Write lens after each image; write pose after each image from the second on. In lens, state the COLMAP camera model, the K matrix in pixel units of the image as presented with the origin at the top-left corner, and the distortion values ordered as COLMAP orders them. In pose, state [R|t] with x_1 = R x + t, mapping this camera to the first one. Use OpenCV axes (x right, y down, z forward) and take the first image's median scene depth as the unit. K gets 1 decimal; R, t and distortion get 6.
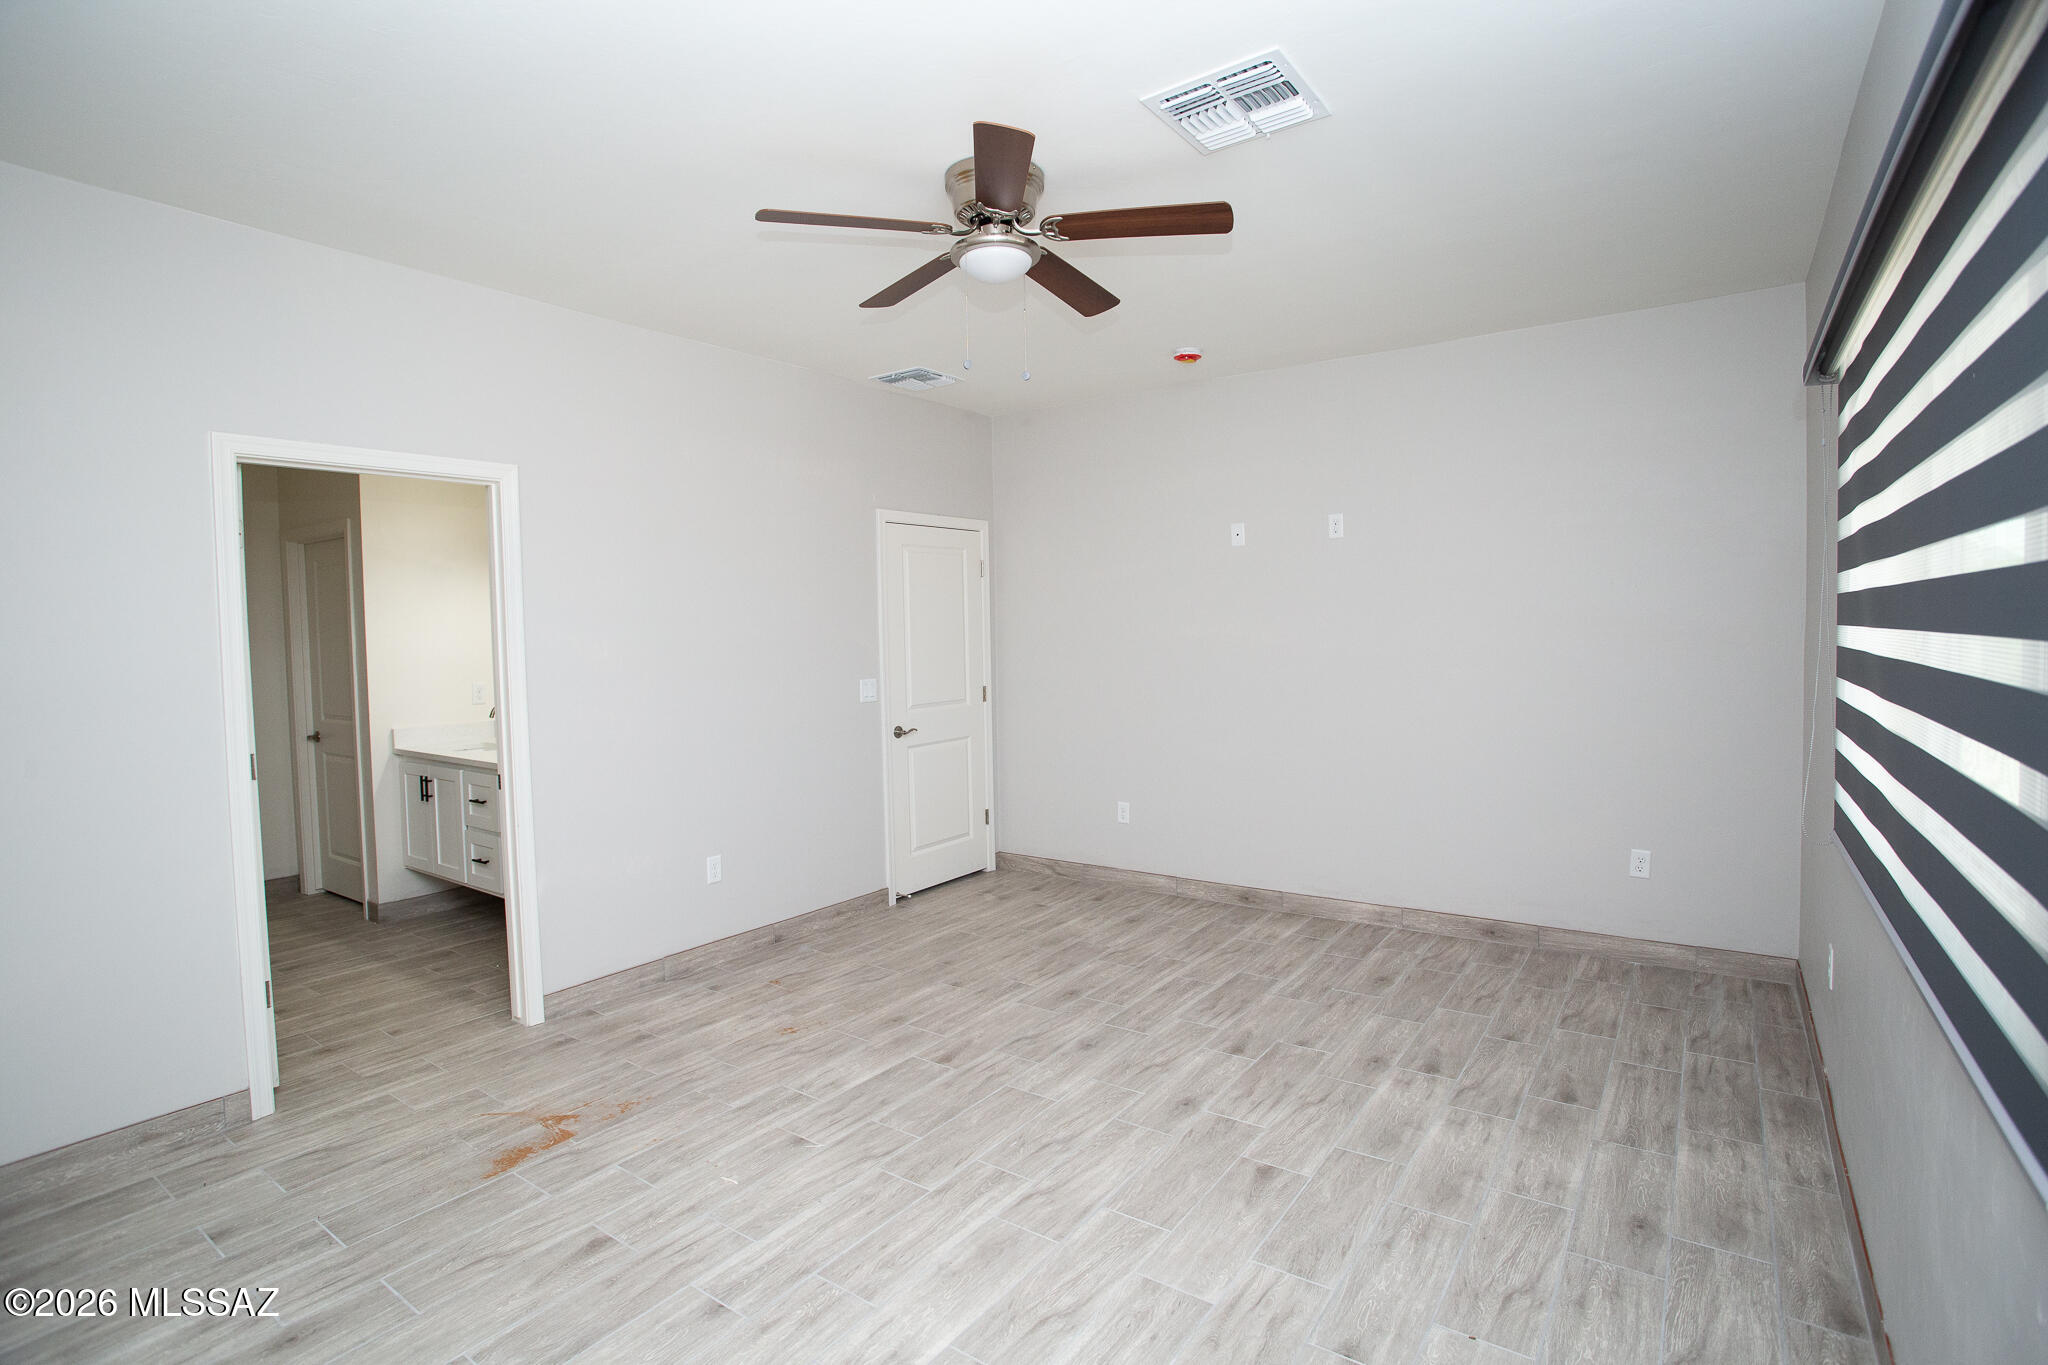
lens RADIAL K [[997.7, 0, 1025.8], [0, 997.7, 668.5], [0, 0, 1]] dist [-0.071847, 0.032808]
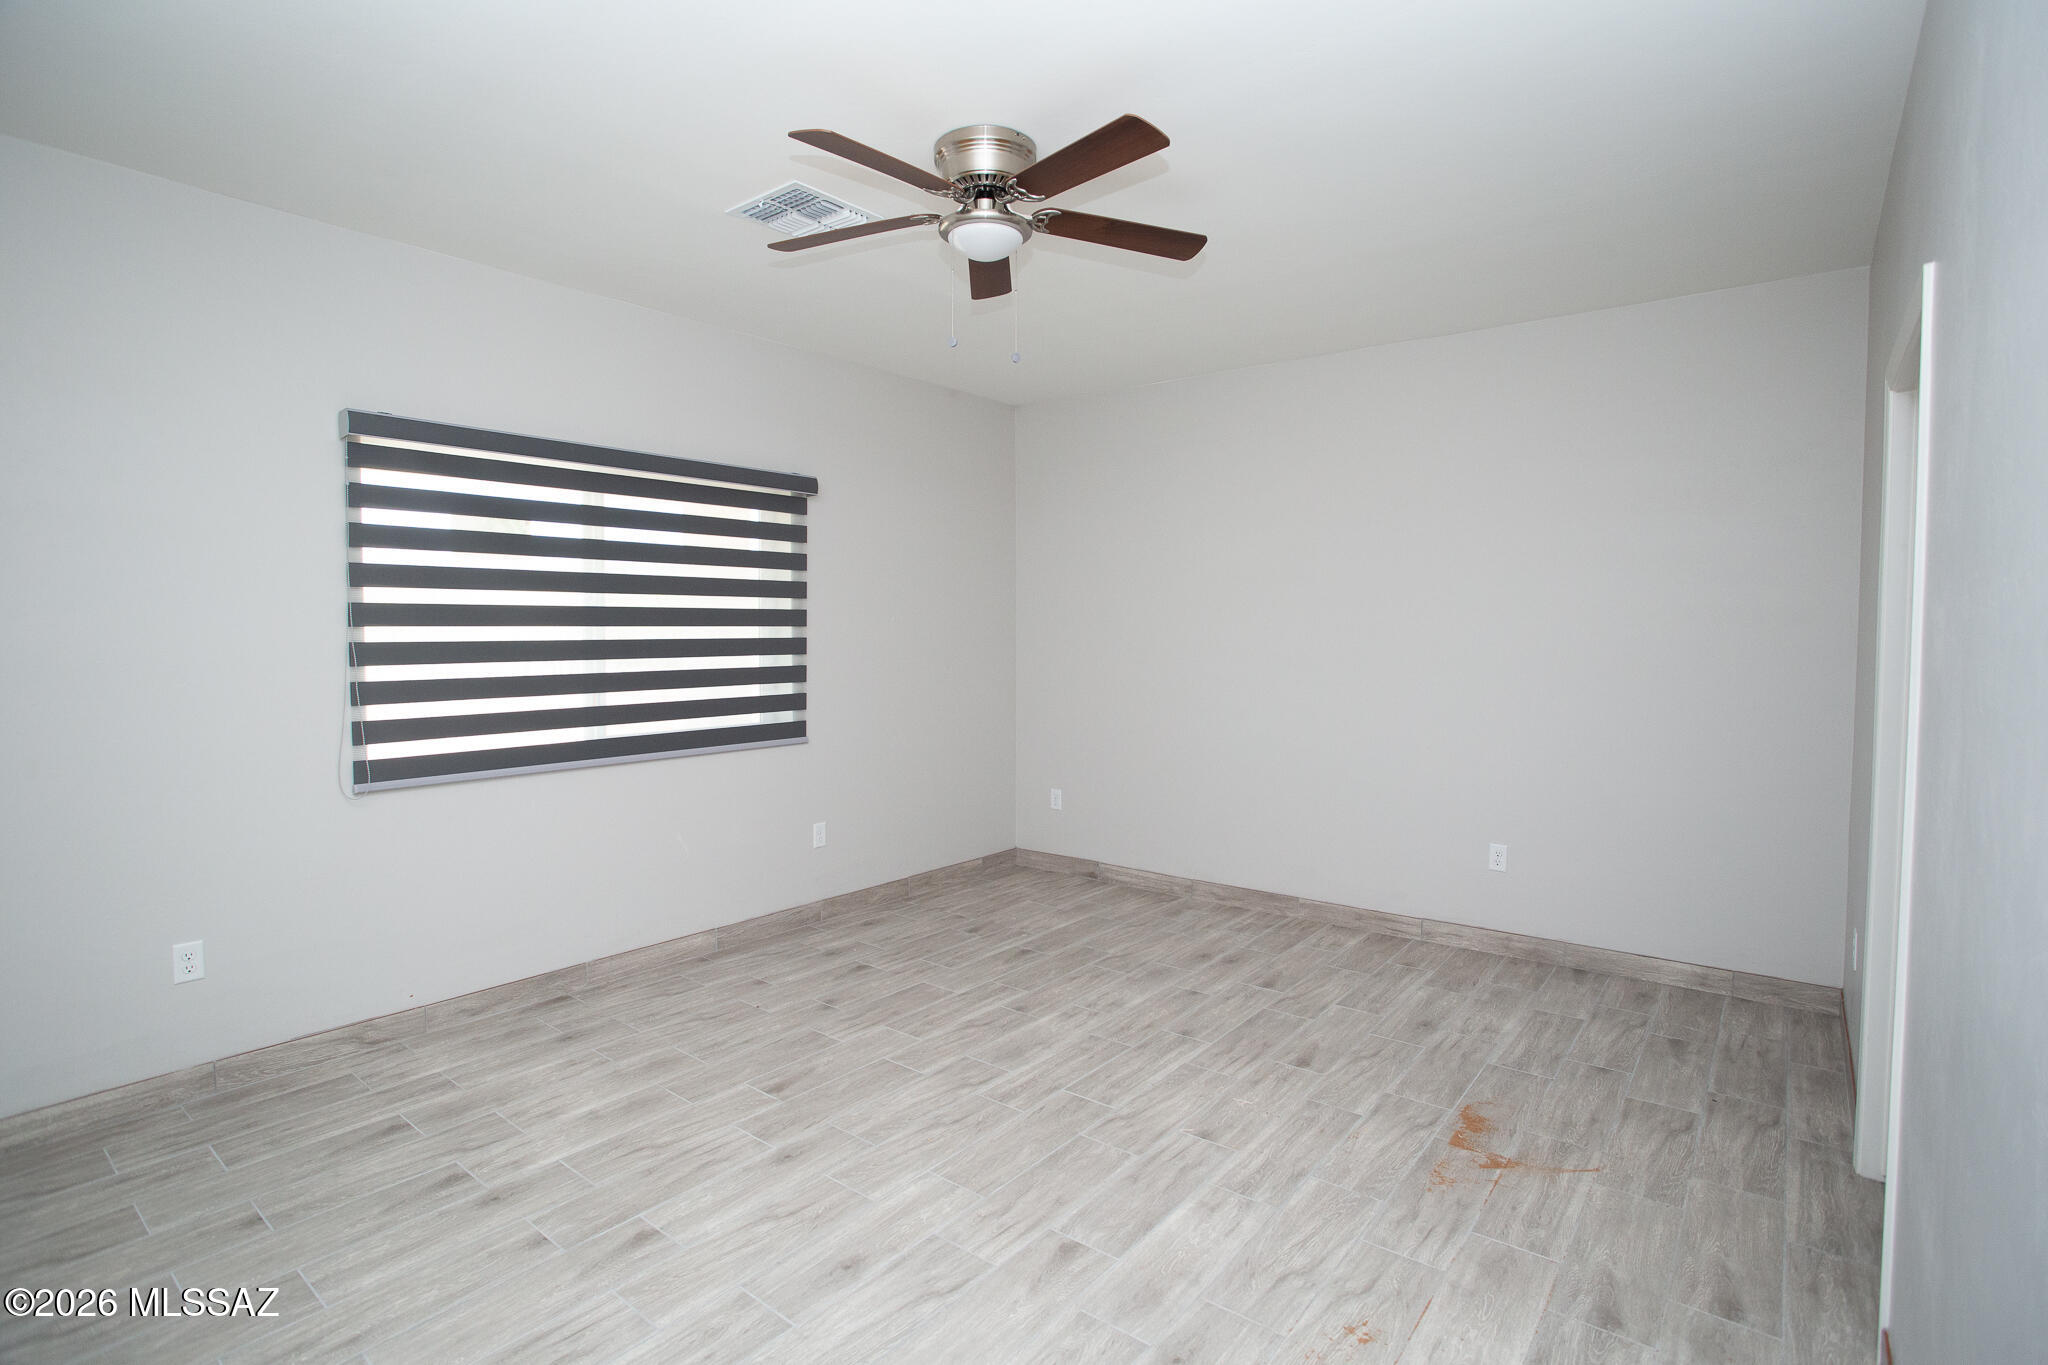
lens RADIAL K [[997.7, 0, 1025.8], [0, 997.7, 668.5], [0, 0, 1]] dist [-0.071847, 0.032808]
pose [[-0.998419, 0.016389, 0.053776, -0.112927], [0.020808, 0.996359, 0.082673, -0.068241], [-0.052225, 0.083661, -0.995125, 1.948551]]
